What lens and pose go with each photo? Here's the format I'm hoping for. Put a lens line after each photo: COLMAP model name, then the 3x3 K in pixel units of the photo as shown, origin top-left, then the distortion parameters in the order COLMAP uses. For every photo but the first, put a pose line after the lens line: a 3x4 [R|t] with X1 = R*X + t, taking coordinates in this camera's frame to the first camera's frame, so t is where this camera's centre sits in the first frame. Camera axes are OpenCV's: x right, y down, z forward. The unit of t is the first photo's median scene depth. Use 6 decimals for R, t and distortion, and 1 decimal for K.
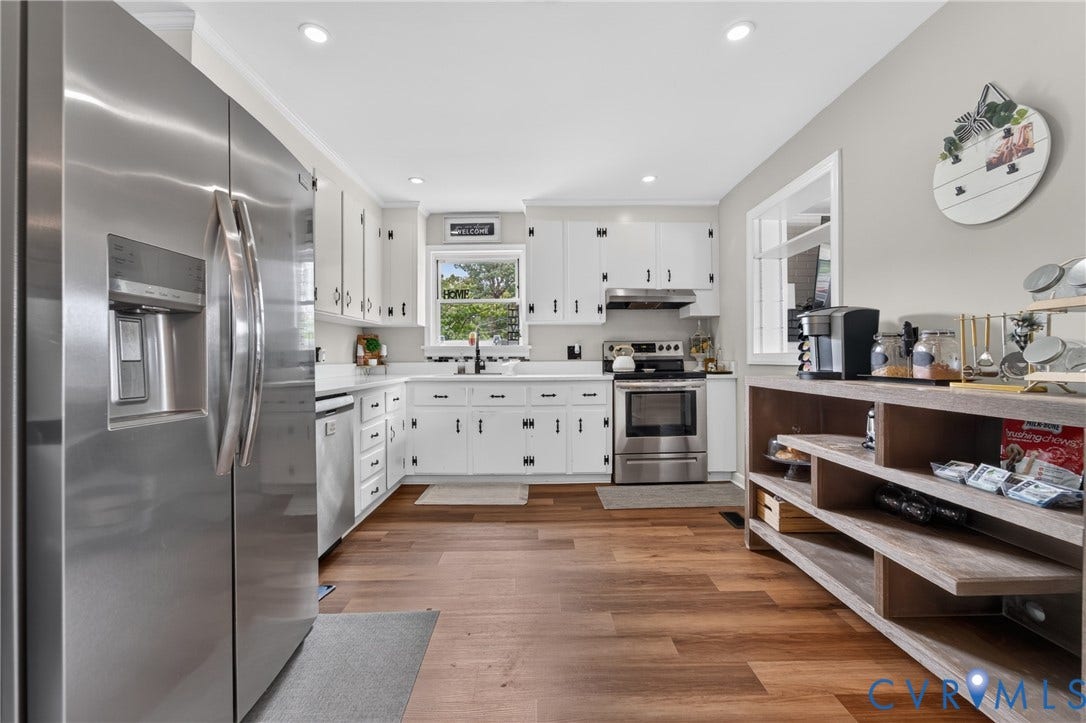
lens RADIAL K [[443.5, 0, 535.7], [0, 443.5, 356.7], [0, 0, 1]] dist [-0.033192, 0.008878]
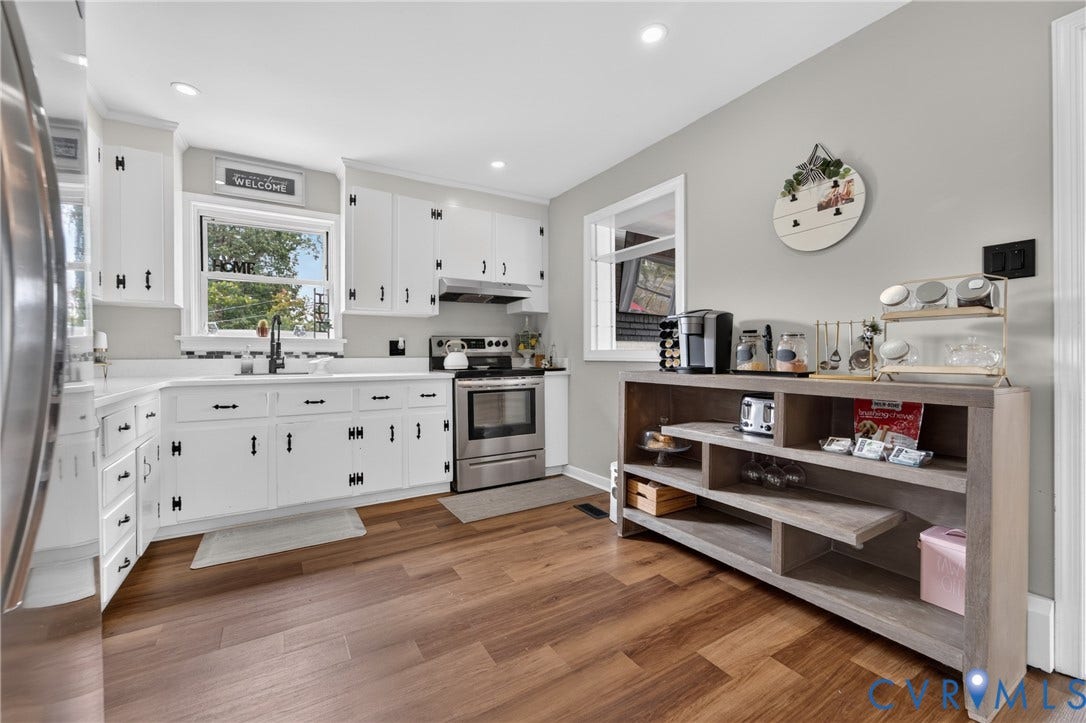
lens RADIAL K [[445.6, 0, 542.9], [0, 445.6, 357.7], [0, 0, 1]] dist [-0.052461, 0.036105]
pose [[0.851793, 0.000732, 0.523878, -0.164668], [-0.005497, 0.999956, 0.007542, 0.002502], [-0.523849, -0.009304, 0.851760, 0.146270]]
